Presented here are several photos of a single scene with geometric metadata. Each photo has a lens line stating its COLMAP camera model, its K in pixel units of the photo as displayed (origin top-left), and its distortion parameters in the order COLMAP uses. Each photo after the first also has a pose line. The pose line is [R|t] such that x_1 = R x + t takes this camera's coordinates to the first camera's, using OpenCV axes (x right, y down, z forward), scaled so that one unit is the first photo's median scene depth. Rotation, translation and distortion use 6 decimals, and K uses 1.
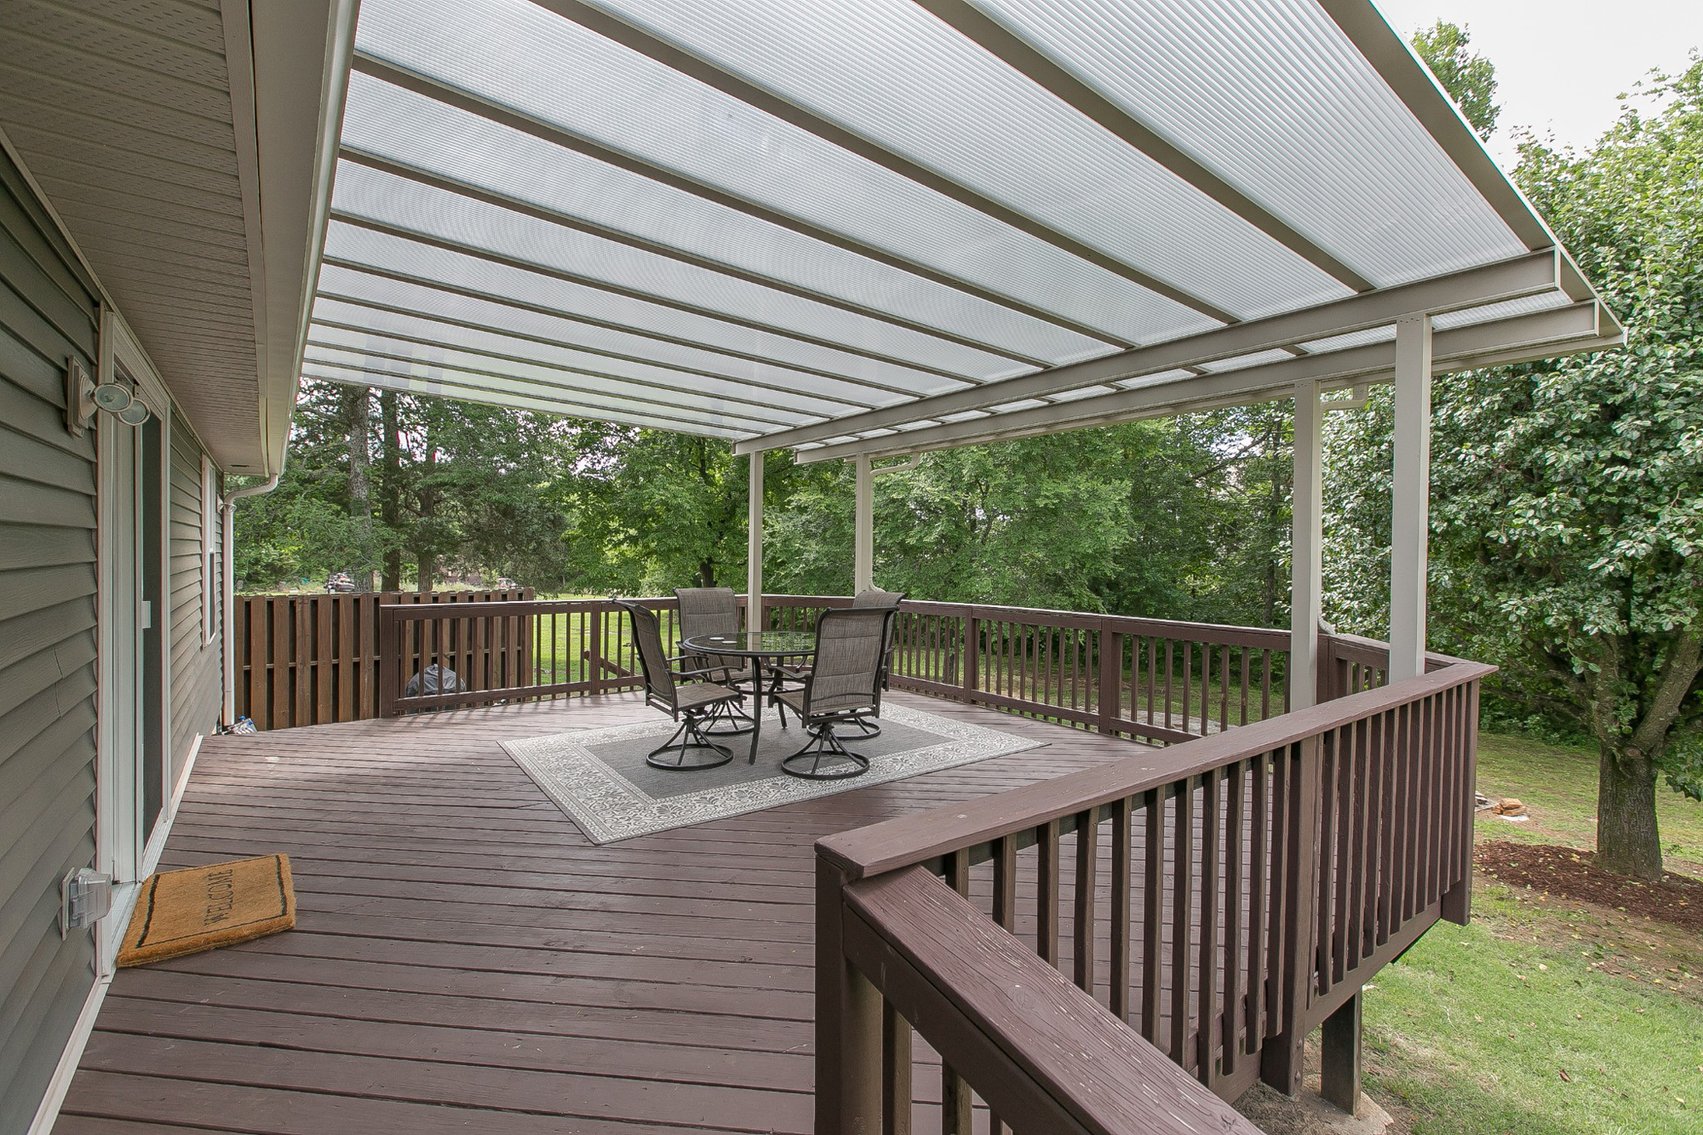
lens RADIAL K [[747.8, 0, 852.1], [0, 747.8, 570.6], [0, 0, 1]] dist [-0.000023, -0.000939]
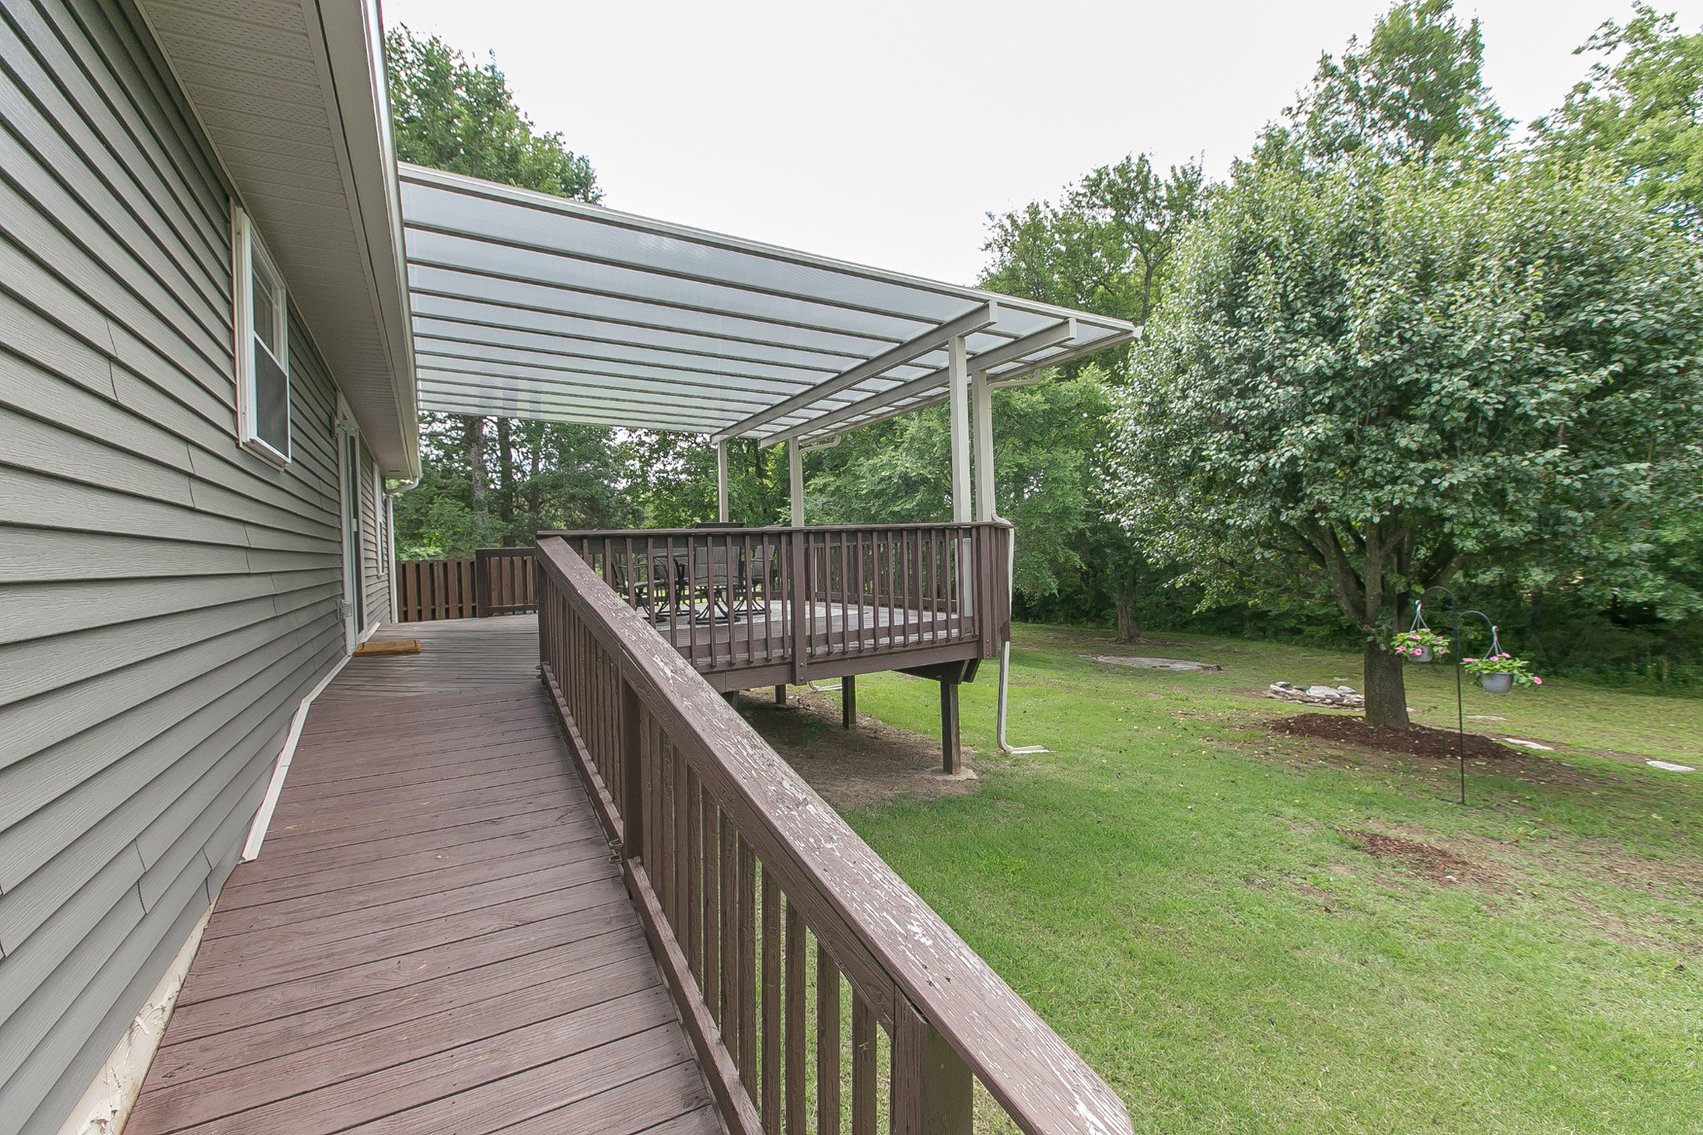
lens RADIAL K [[747.8, 0, 851.6], [0, 747.8, 571.2], [0, 0, 1]] dist [-0.000023, -0.000939]
pose [[0.988470, -0.038698, -0.146390, 0.166963], [0.039331, 0.999225, 0.001432, 0.050907], [0.146222, -0.007173, 0.989226, -0.196959]]
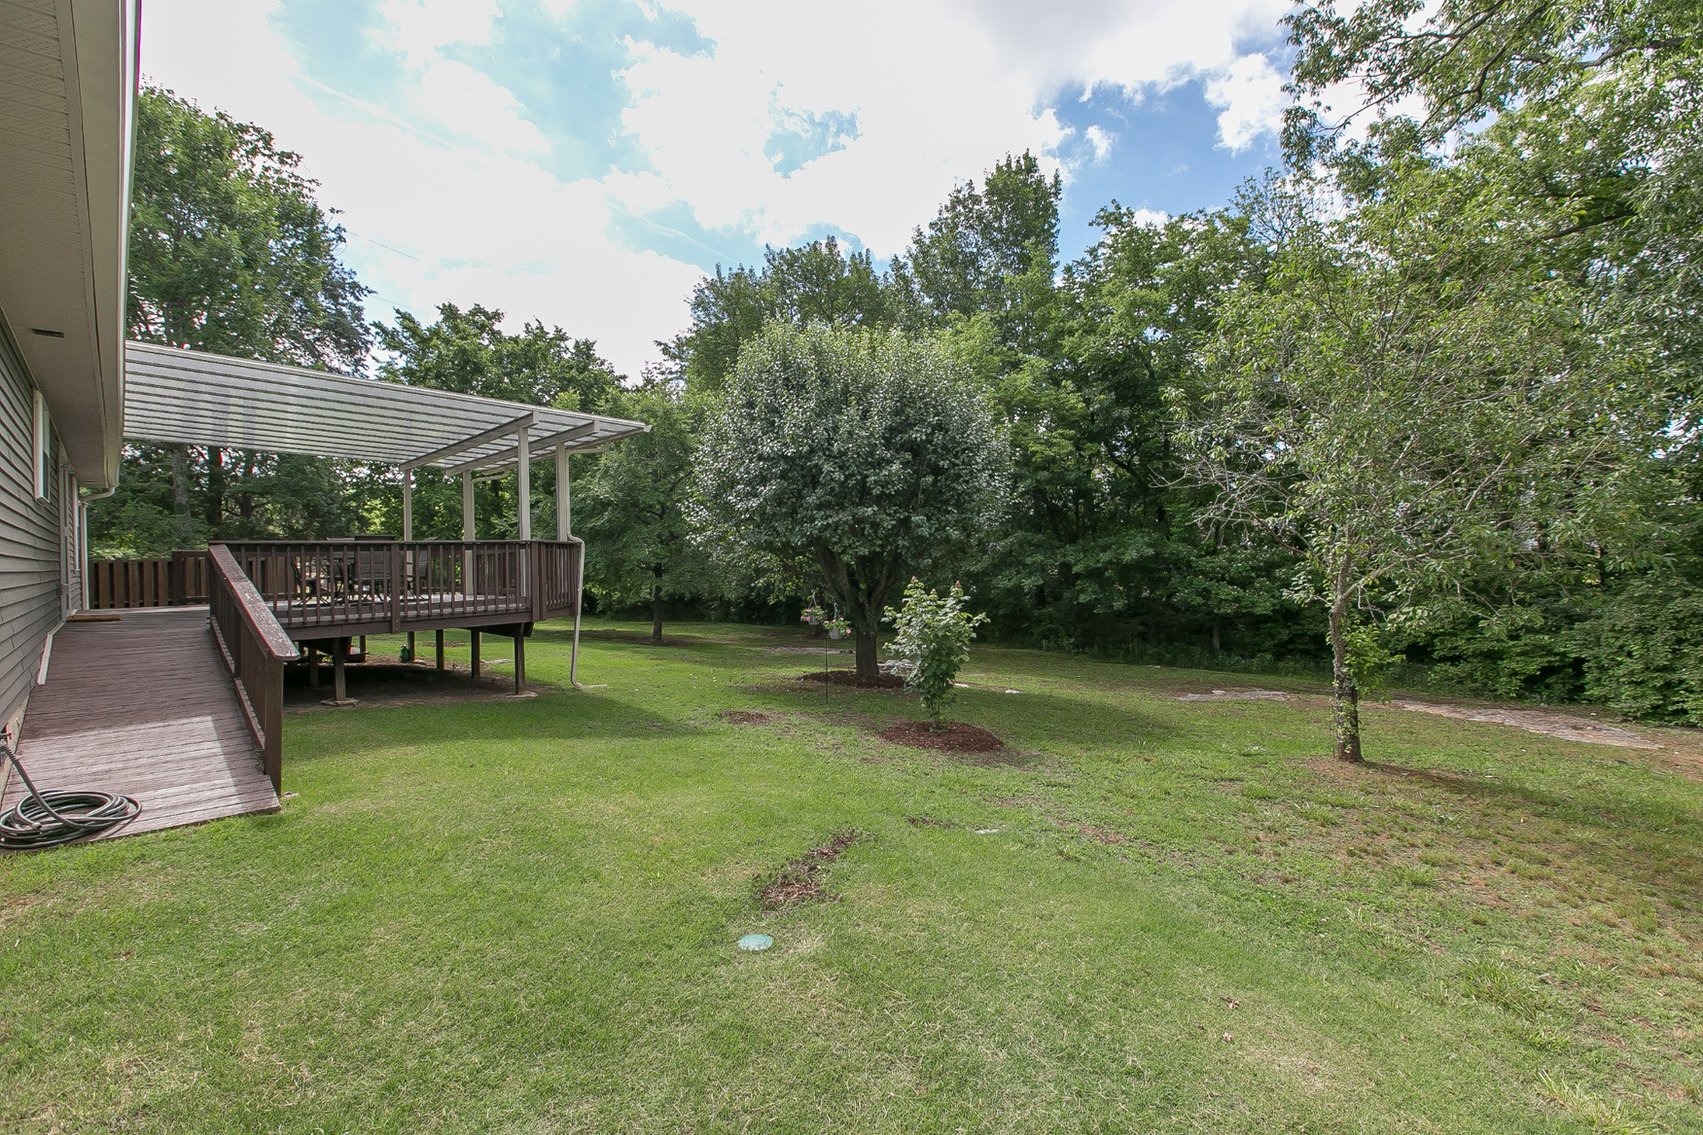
lens RADIAL K [[747.8, 0, 847.5], [0, 747.8, 565.2], [0, 0, 1]] dist [-0.000023, -0.000939]
pose [[0.992787, -0.028401, 0.116483, 0.371764], [0.029937, 0.999486, -0.011456, 0.065930], [-0.116097, 0.014861, 0.993127, -0.477218]]
